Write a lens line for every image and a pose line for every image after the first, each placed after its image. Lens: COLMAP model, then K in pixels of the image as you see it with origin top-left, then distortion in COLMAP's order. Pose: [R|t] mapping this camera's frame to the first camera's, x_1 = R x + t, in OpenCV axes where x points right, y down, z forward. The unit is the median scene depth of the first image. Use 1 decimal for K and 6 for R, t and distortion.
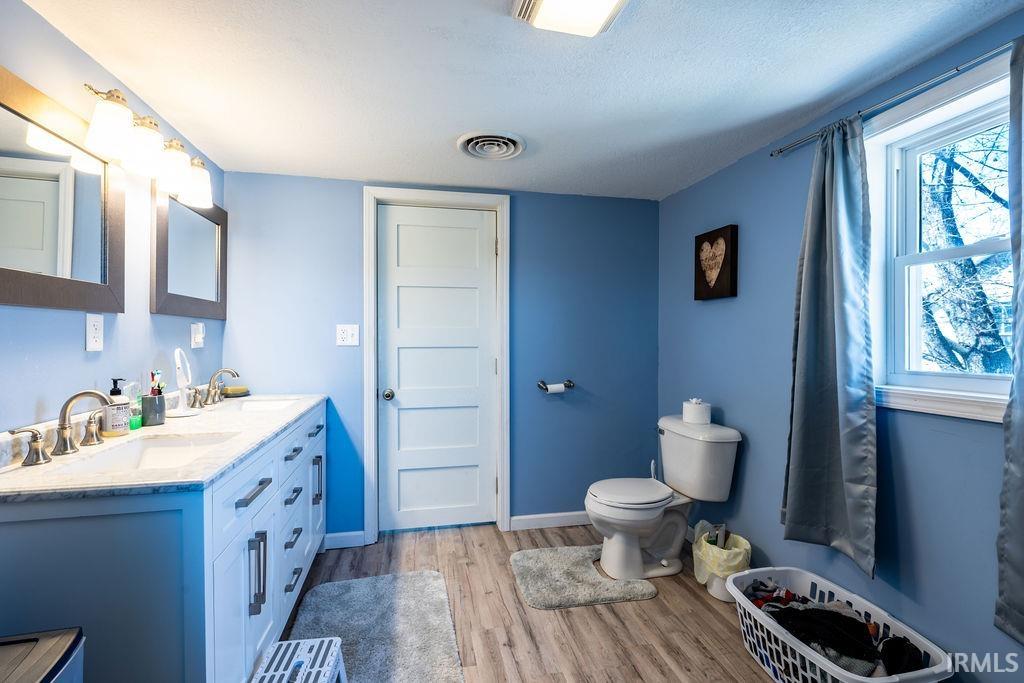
lens RADIAL K [[454.6, 0, 512.8], [0, 454.6, 352.4], [0, 0, 1]] dist [0.000375, -0.000241]
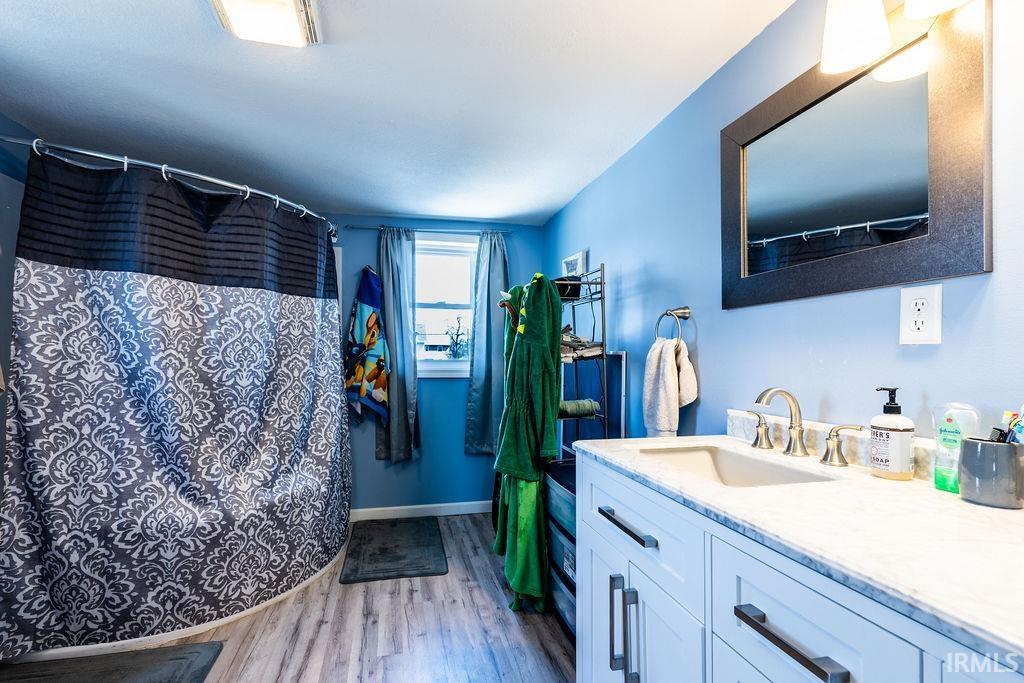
lens RADIAL K [[456.0, 0, 514.5], [0, 456.0, 366.7], [0, 0, 1]] dist [-0.000193, -0.000138]
pose [[-0.998195, 0.000927, -0.060050, -0.304587], [0.000273, 0.999941, 0.010895, 0.021181], [0.060057, 0.010859, -0.998136, 1.608259]]
